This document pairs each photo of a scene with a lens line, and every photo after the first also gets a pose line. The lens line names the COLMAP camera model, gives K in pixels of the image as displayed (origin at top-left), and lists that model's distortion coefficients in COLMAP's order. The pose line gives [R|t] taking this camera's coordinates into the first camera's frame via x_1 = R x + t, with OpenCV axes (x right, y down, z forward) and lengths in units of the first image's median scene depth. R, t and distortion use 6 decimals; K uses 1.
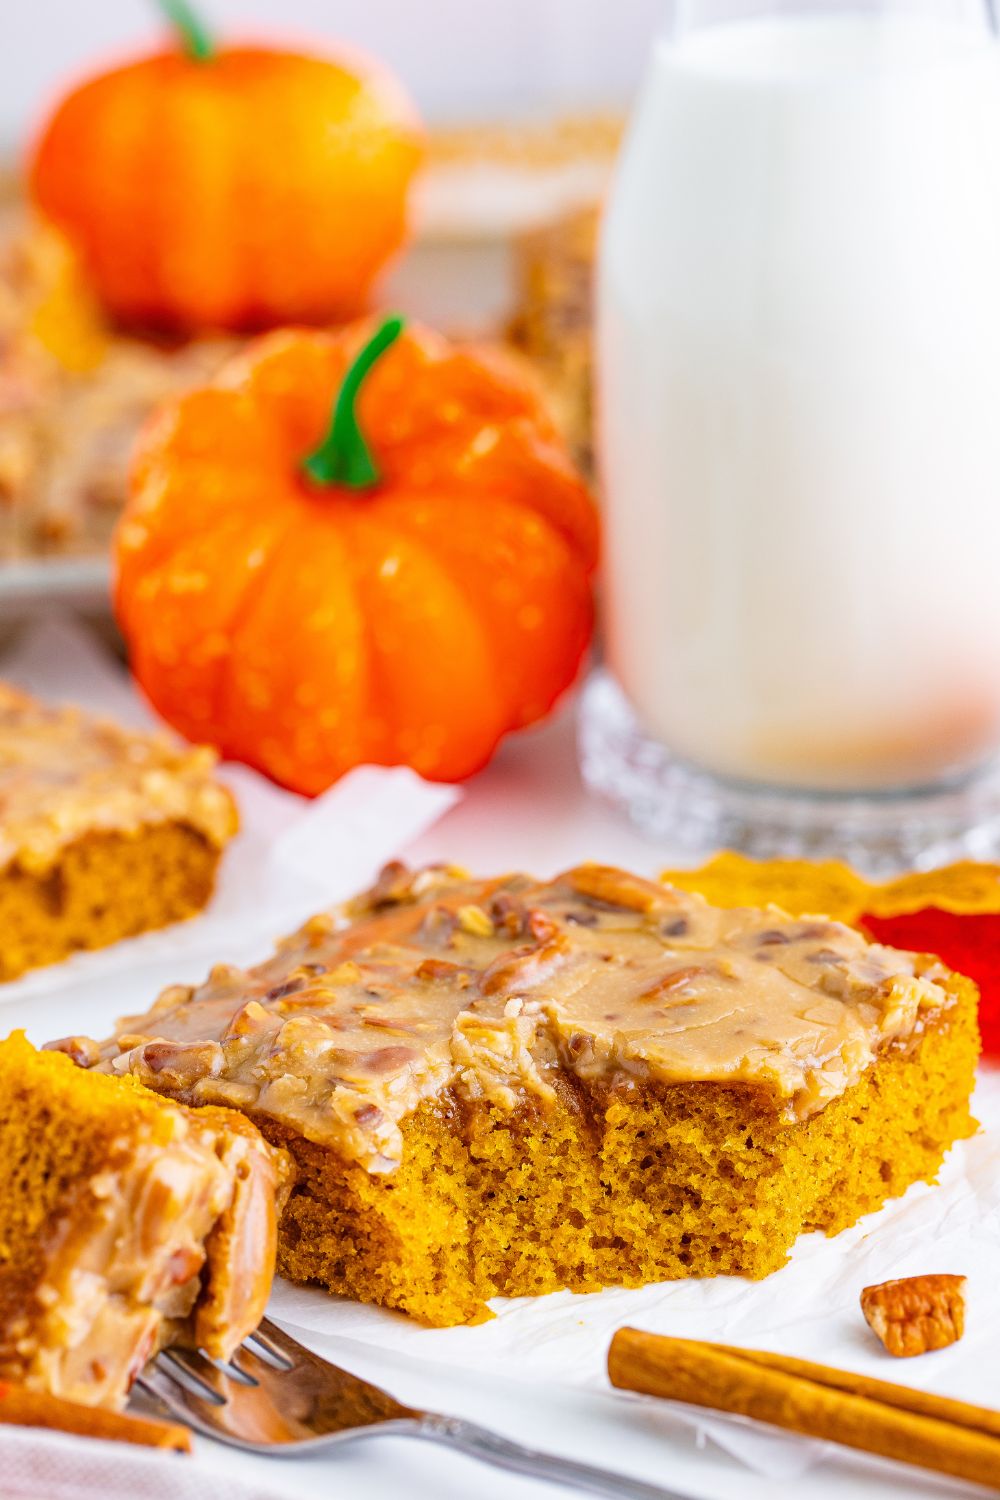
lens RADIAL K [[5241.5, 0, 500.0], [0, 5241.5, 750.0], [0, 0, 1]] dist [0.069754, 2.195738]
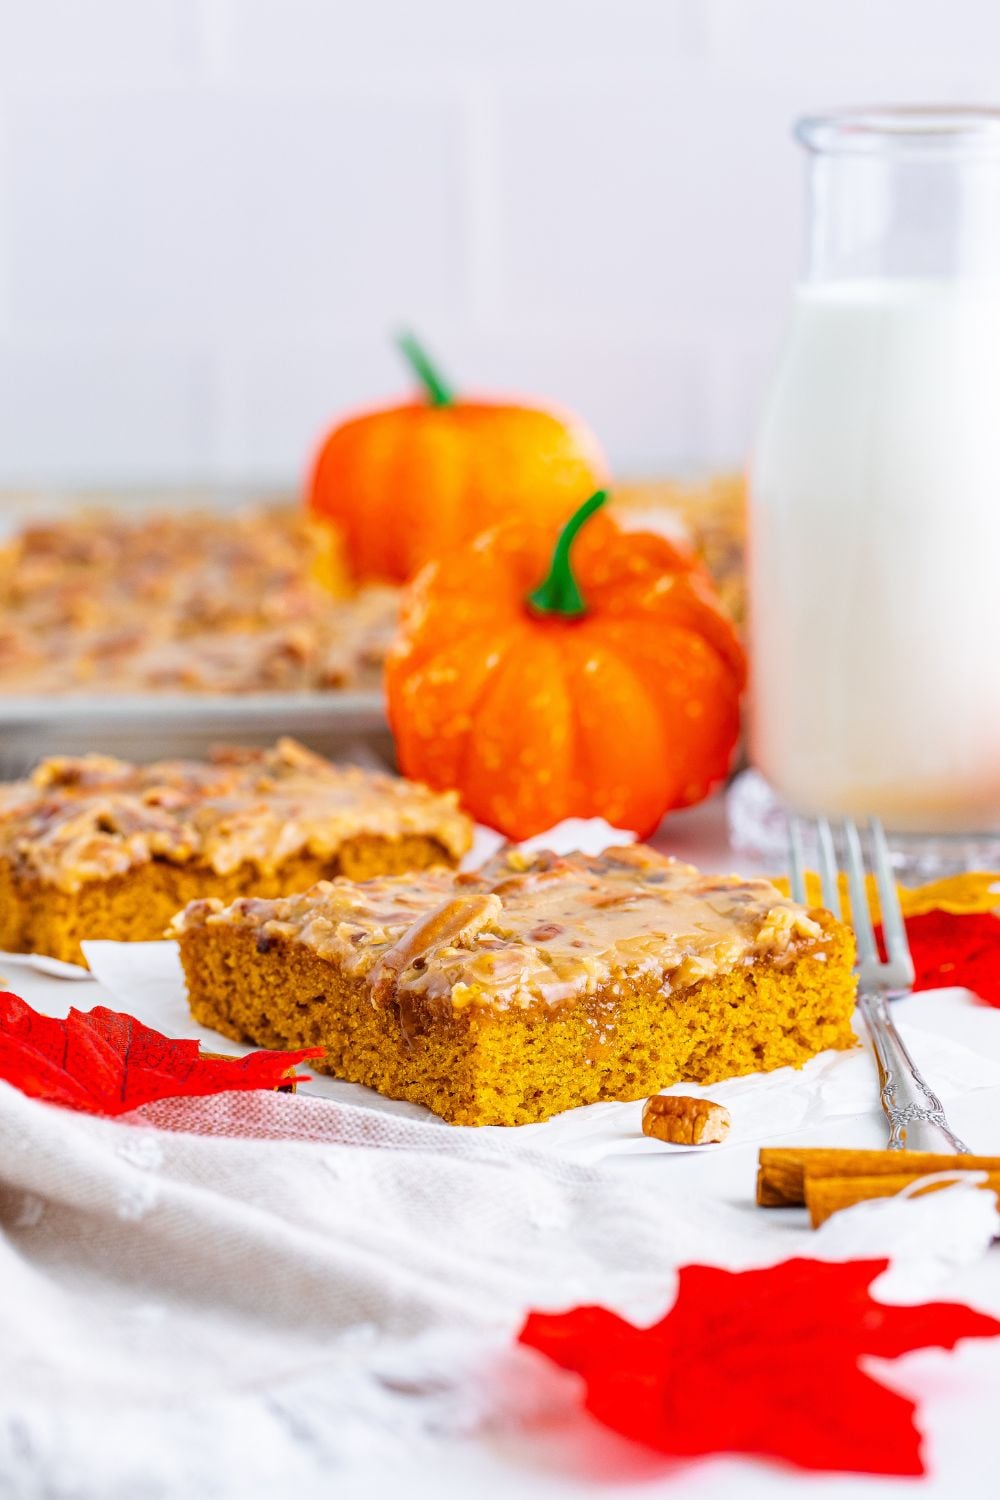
lens RADIAL K [[5241.5, 0, 500.0], [0, 5241.5, 750.0], [0, 0, 1]] dist [0.069754, 2.195738]
pose [[0.959869, 0.080846, -0.268542, 0.377713], [-0.119244, 0.984333, -0.129884, 0.192804], [0.253834, 0.156694, 0.954471, -0.344054]]
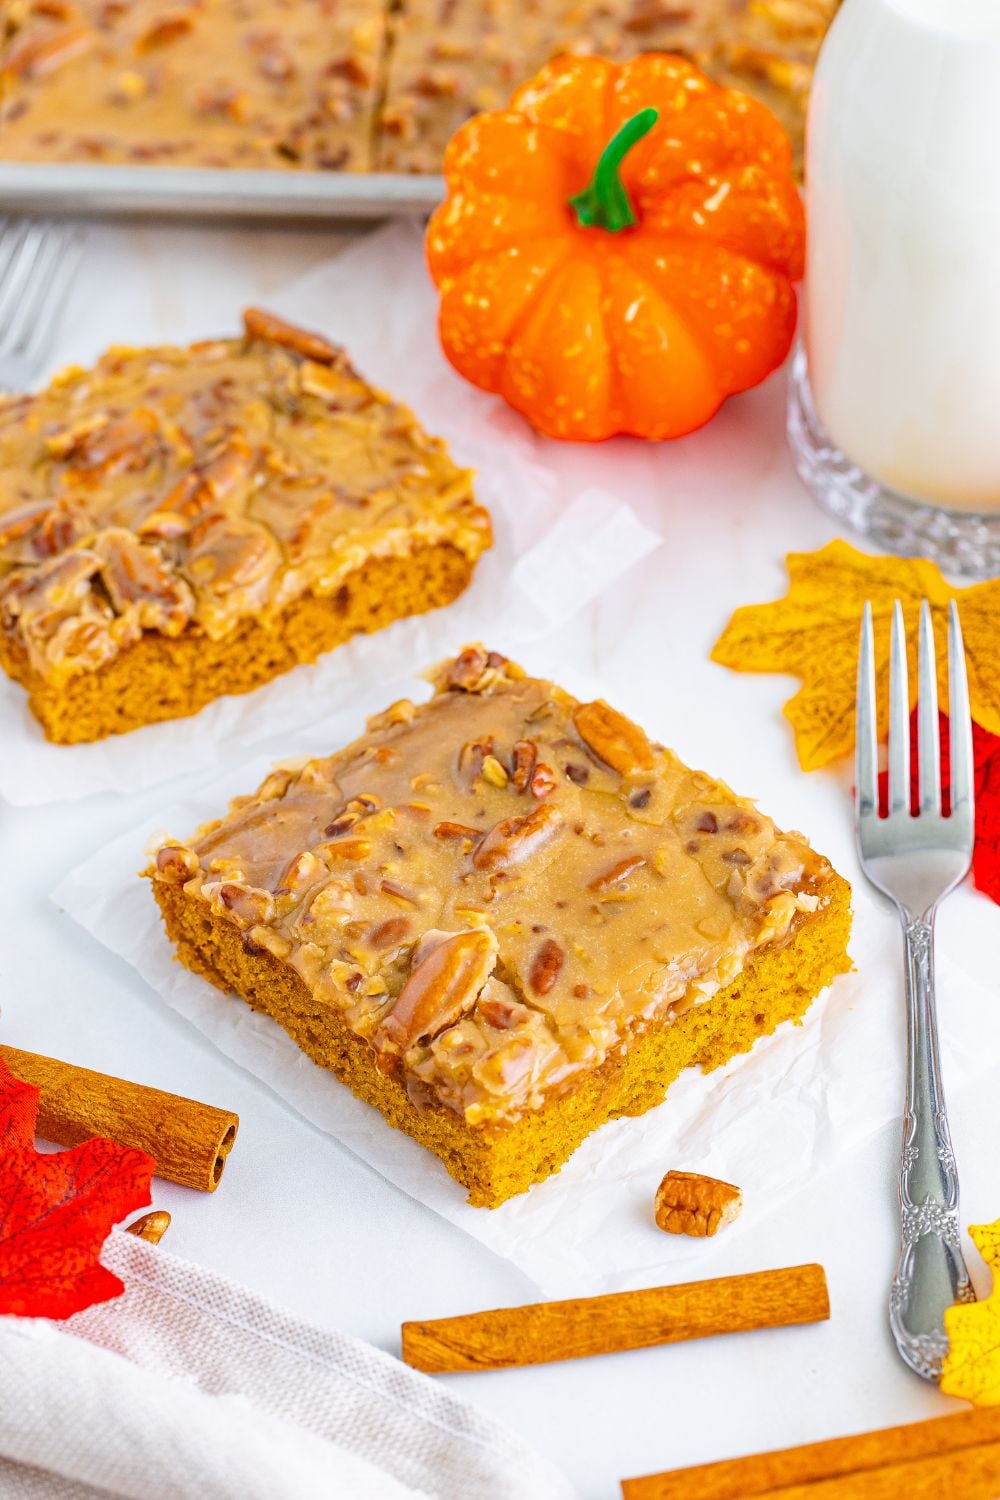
lens RADIAL K [[5241.5, 0, 500.0], [0, 5241.5, 750.0], [0, 0, 1]] dist [0.069754, 2.195738]
pose [[0.980492, 0.139177, -0.138796, 0.190388], [-0.069130, 0.905199, 0.419327, -0.559487], [0.183999, -0.401552, 0.897162, -0.208169]]
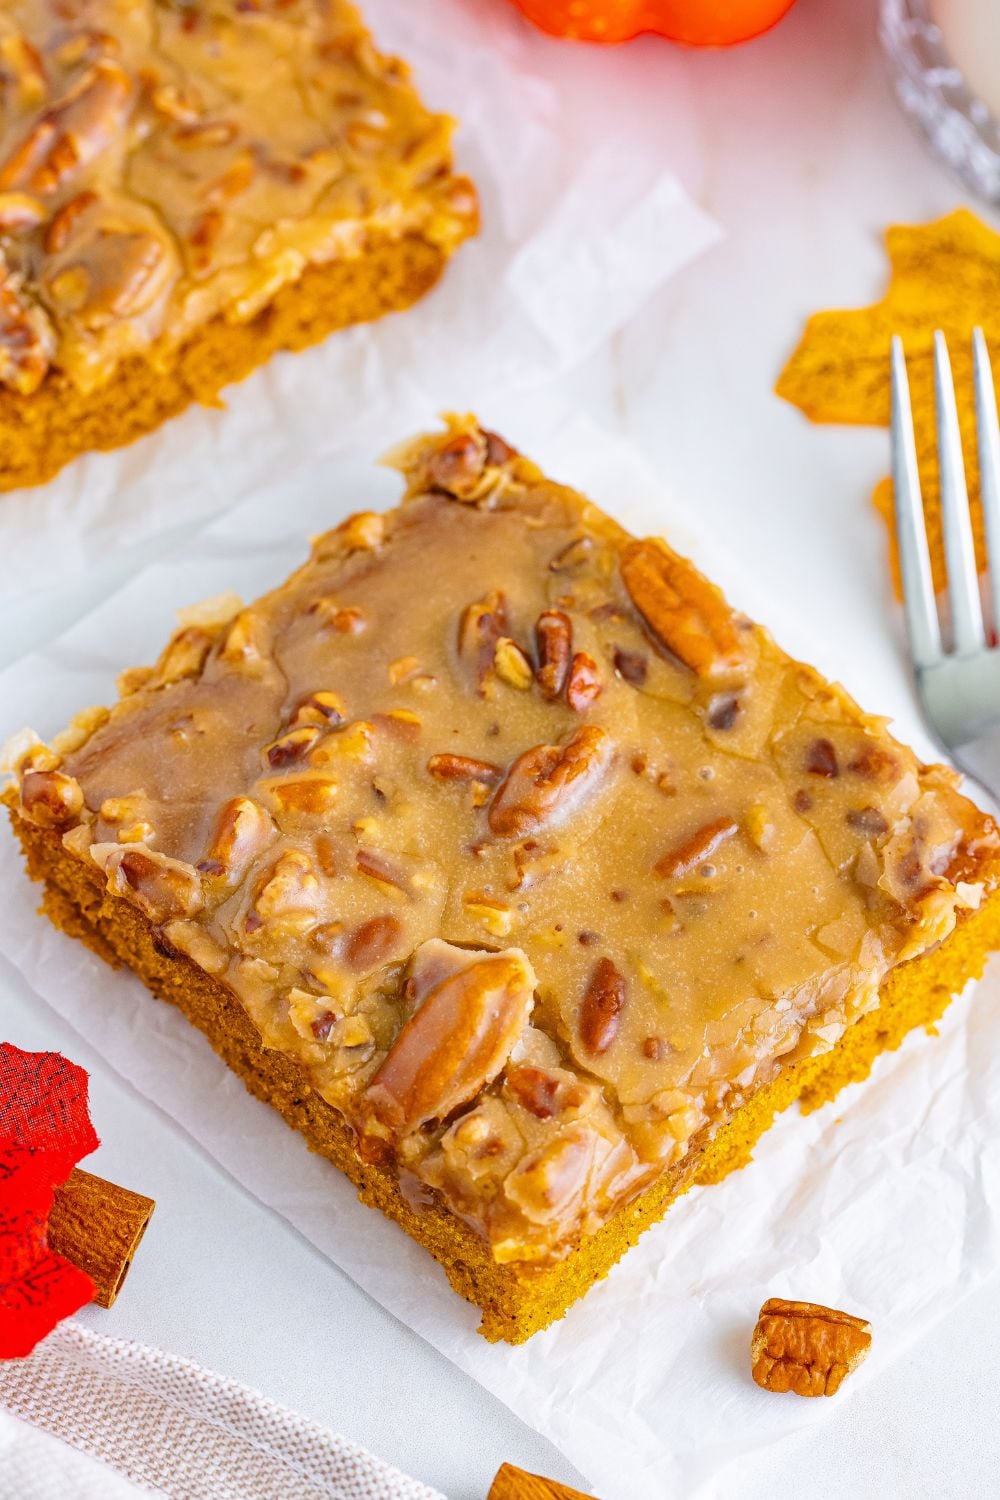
lens RADIAL K [[5241.5, 0, 500.0], [0, 5241.5, 750.0], [0, 0, 1]] dist [0.069754, 2.195738]
pose [[0.982881, 0.184071, 0.007957, -0.012115], [-0.146281, 0.753384, 0.641104, -0.573231], [0.112014, -0.631293, 0.767413, 0.296096]]
